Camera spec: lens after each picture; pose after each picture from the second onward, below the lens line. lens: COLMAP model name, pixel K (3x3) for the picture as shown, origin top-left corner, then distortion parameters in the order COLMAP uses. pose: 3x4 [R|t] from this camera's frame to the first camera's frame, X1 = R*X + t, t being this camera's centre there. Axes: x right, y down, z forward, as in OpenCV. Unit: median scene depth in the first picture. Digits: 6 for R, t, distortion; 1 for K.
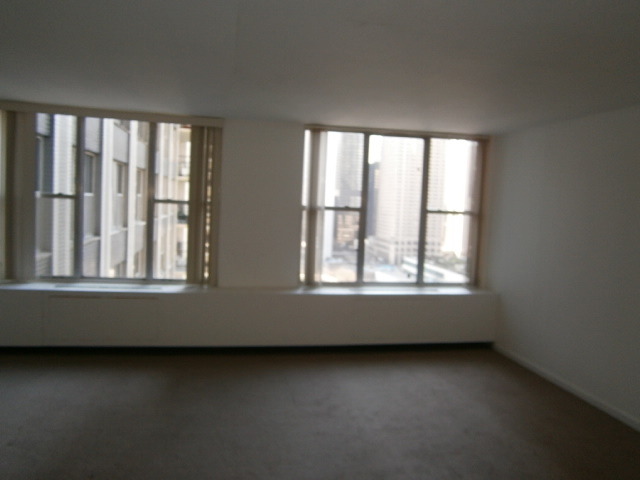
lens RADIAL K [[513.0, 0, 320.9], [0, 513.0, 242.0], [0, 0, 1]] dist [-0.034783, 0.063654]
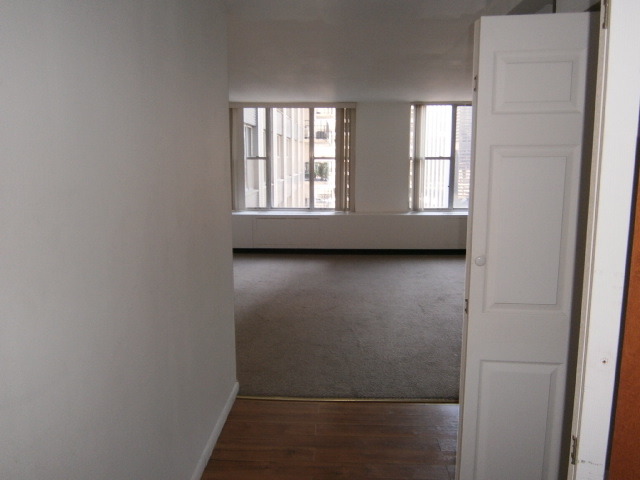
lens RADIAL K [[513.0, 0, 314.0], [0, 513.0, 234.8], [0, 0, 1]] dist [-0.034783, 0.063654]
pose [[0.970346, -0.011529, -0.241446, 0.052670], [0.027901, 0.997527, 0.064502, 0.052817], [0.240105, -0.069325, 0.968268, -0.548446]]
